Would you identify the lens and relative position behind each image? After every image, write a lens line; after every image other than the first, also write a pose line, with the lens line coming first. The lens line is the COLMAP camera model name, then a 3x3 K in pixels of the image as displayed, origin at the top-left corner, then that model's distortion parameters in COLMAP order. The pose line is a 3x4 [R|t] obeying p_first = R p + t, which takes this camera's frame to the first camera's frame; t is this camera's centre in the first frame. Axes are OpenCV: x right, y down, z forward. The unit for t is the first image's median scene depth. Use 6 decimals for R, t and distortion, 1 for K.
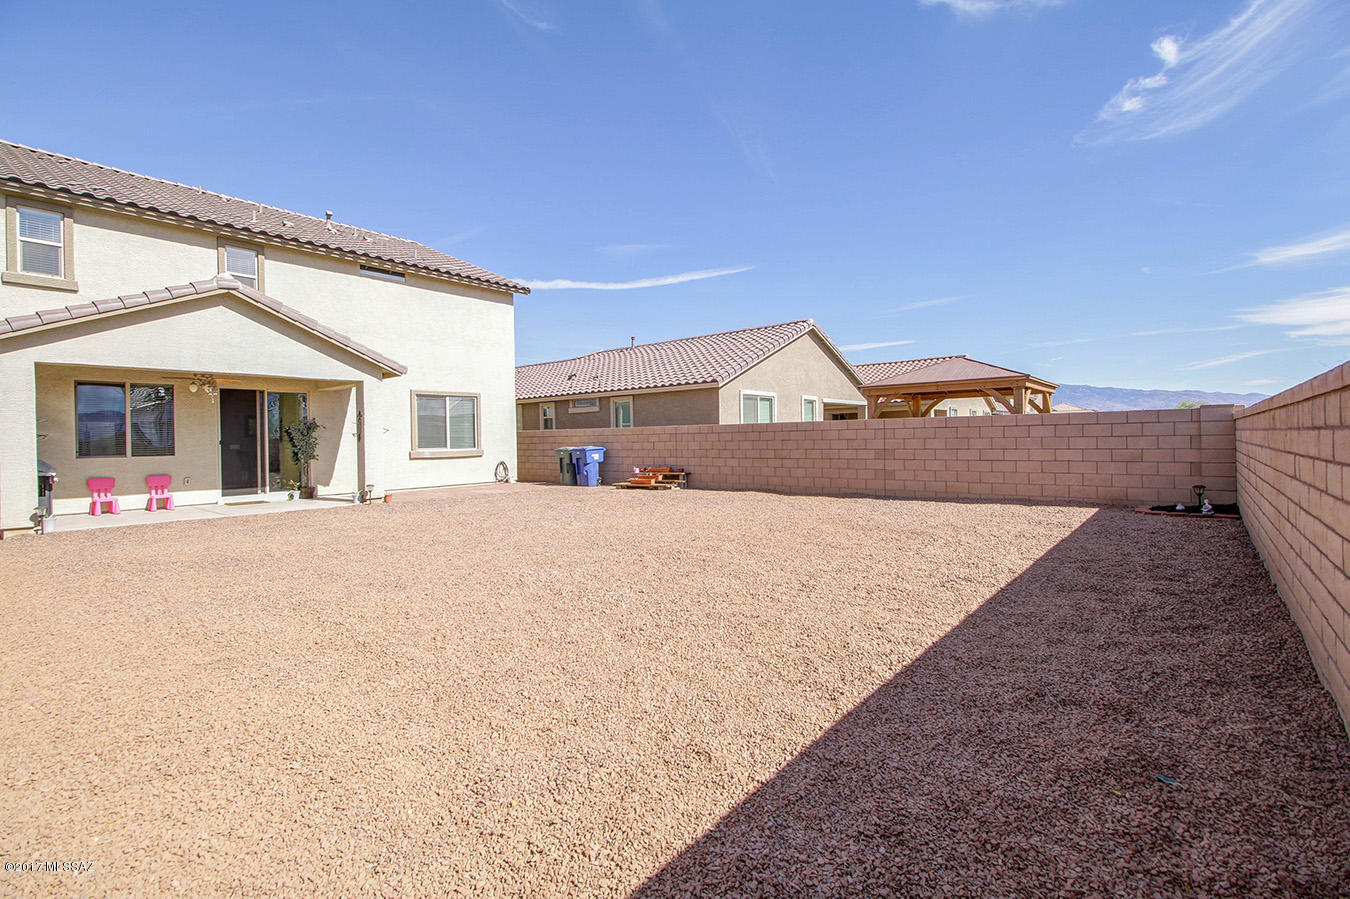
lens RADIAL K [[612.1, 0, 664.1], [0, 612.1, 443.4], [0, 0, 1]] dist [0.012844, -0.000455]
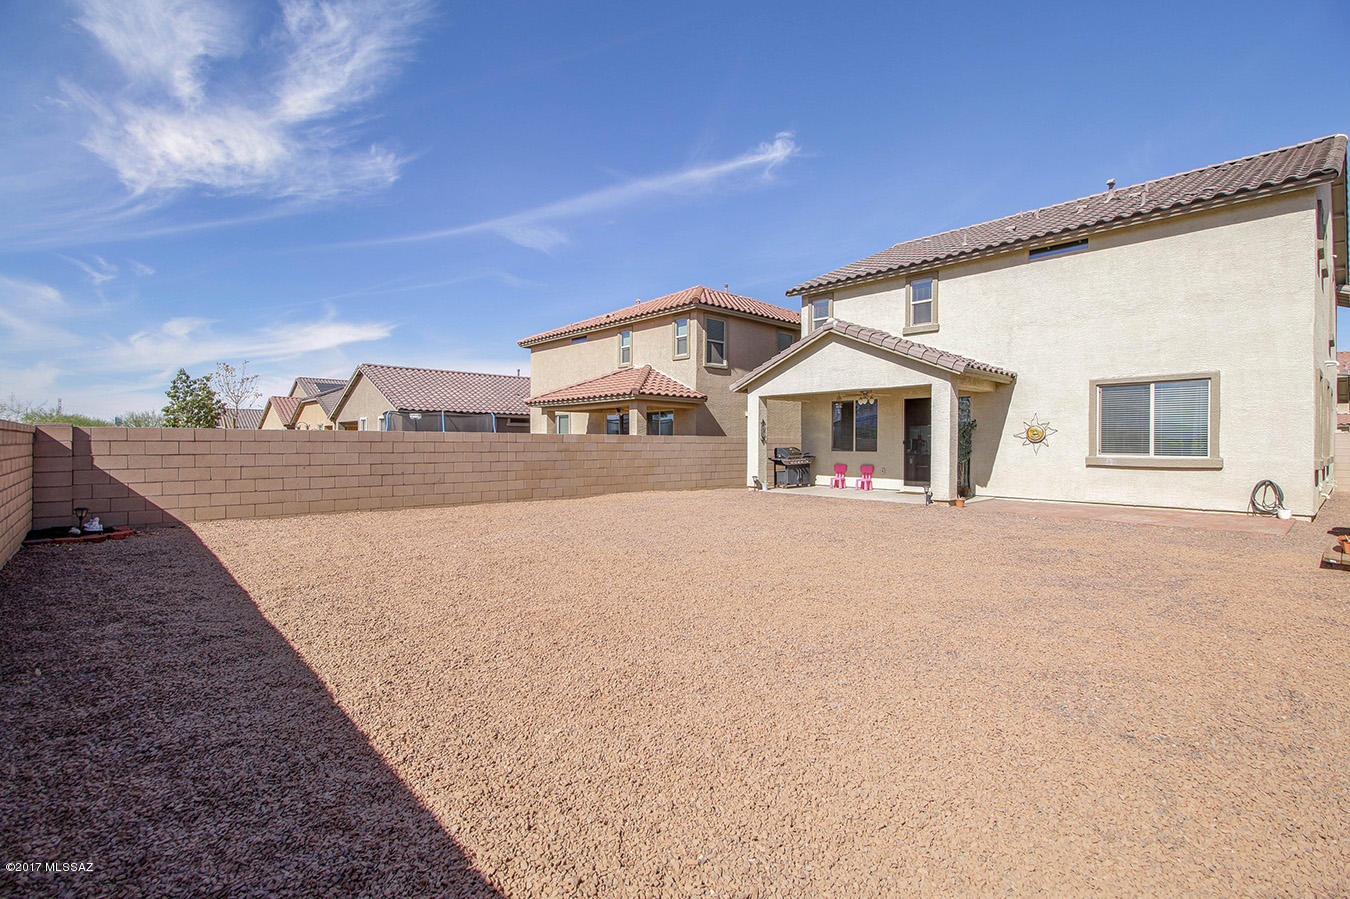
lens RADIAL K [[612.1, 0, 663.8], [0, 612.1, 444.1], [0, 0, 1]] dist [0.012844, -0.000455]
pose [[-0.120319, 0.017843, -0.992575, 0.558111], [-0.010792, 0.999756, 0.019281, -0.015987], [0.992677, 0.013032, -0.120097, 0.654900]]
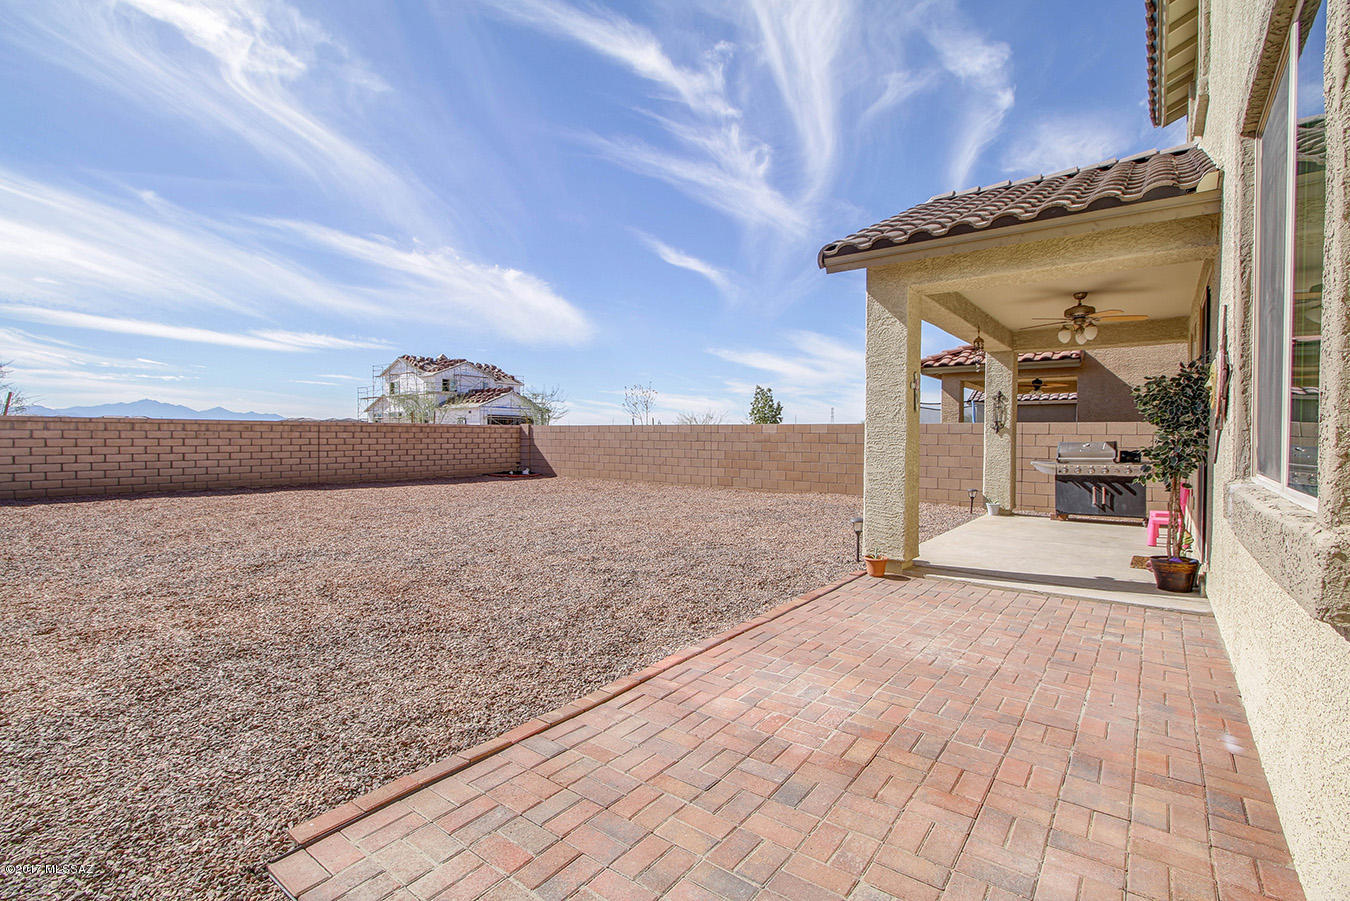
lens RADIAL K [[612.1, 0, 672.9], [0, 612.1, 445.6], [0, 0, 1]] dist [0.012844, -0.000455]
pose [[-0.995818, 0.009577, -0.090853, -0.196090], [0.006579, 0.999426, 0.033246, -0.009544], [0.091119, 0.032509, -0.995309, 1.317387]]
